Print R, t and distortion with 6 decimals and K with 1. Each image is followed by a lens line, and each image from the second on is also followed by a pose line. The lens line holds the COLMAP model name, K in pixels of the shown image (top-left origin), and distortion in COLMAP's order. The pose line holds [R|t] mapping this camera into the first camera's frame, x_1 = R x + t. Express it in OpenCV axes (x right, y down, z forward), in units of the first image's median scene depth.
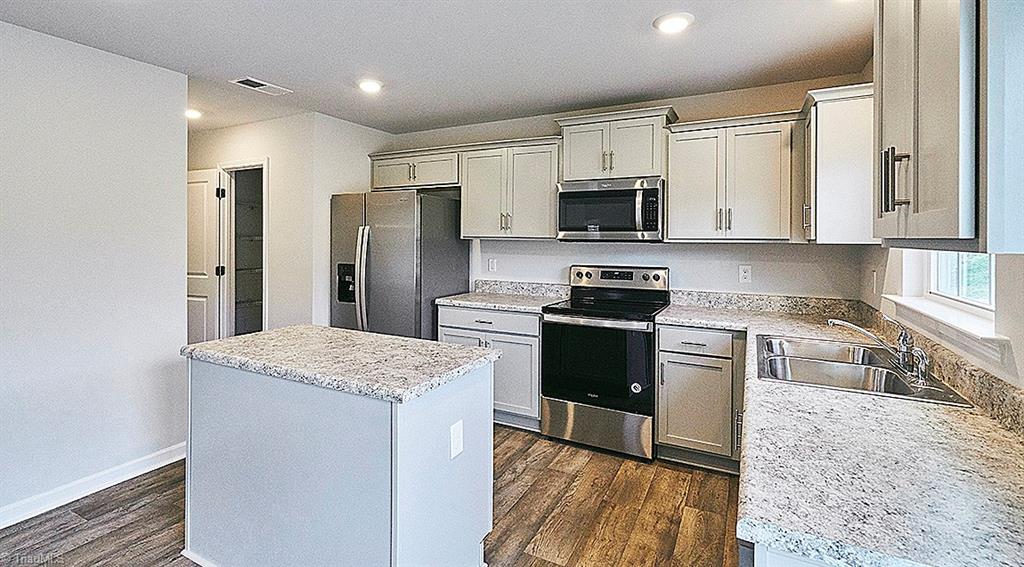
lens RADIAL K [[459.3, 0, 509.8], [0, 459.3, 239.7], [0, 0, 1]] dist [-0.000774, 0.000080]
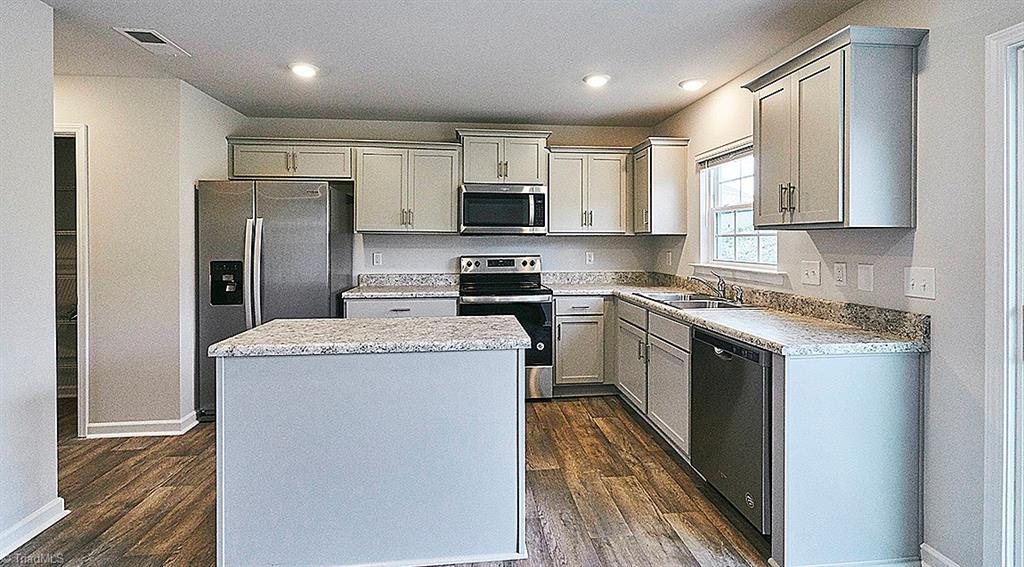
lens RADIAL K [[454.7, 0, 512.9], [0, 454.7, 245.2], [0, 0, 1]] dist [0.000755, 0.000113]
pose [[0.831201, -0.009541, 0.555890, -0.431254], [0.005752, 0.999947, 0.008562, 0.020618], [-0.555942, -0.003919, 0.831212, -0.025631]]
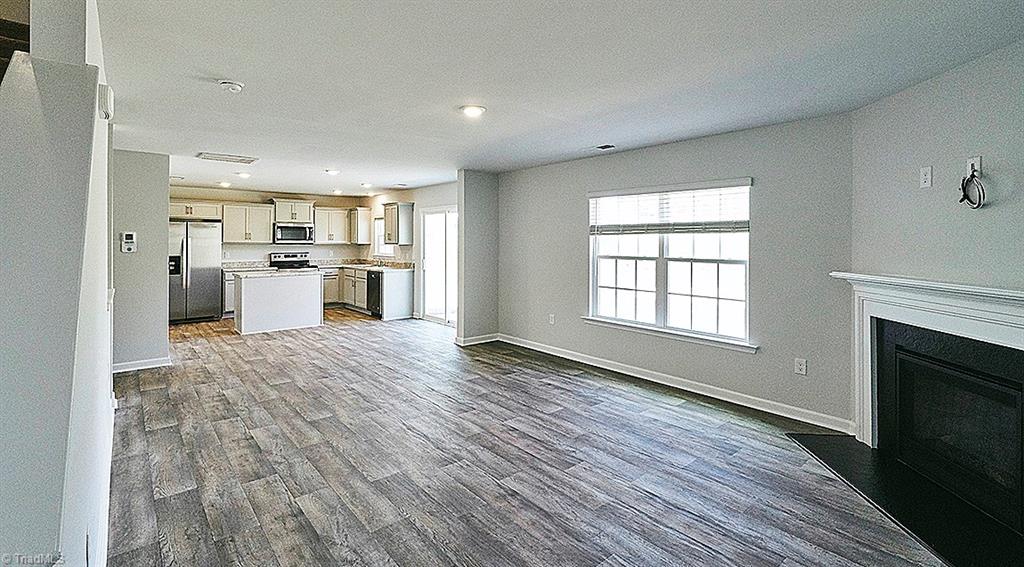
lens RADIAL K [[439.5, 0, 515.2], [0, 439.5, 241.9], [0, 0, 1]] dist [-0.015218, -0.000066]
pose [[0.357169, -0.001785, 0.934038, -1.833055], [0.001845, 0.999998, 0.001205, -0.009946], [-0.934038, 0.001293, 0.357172, -1.270995]]
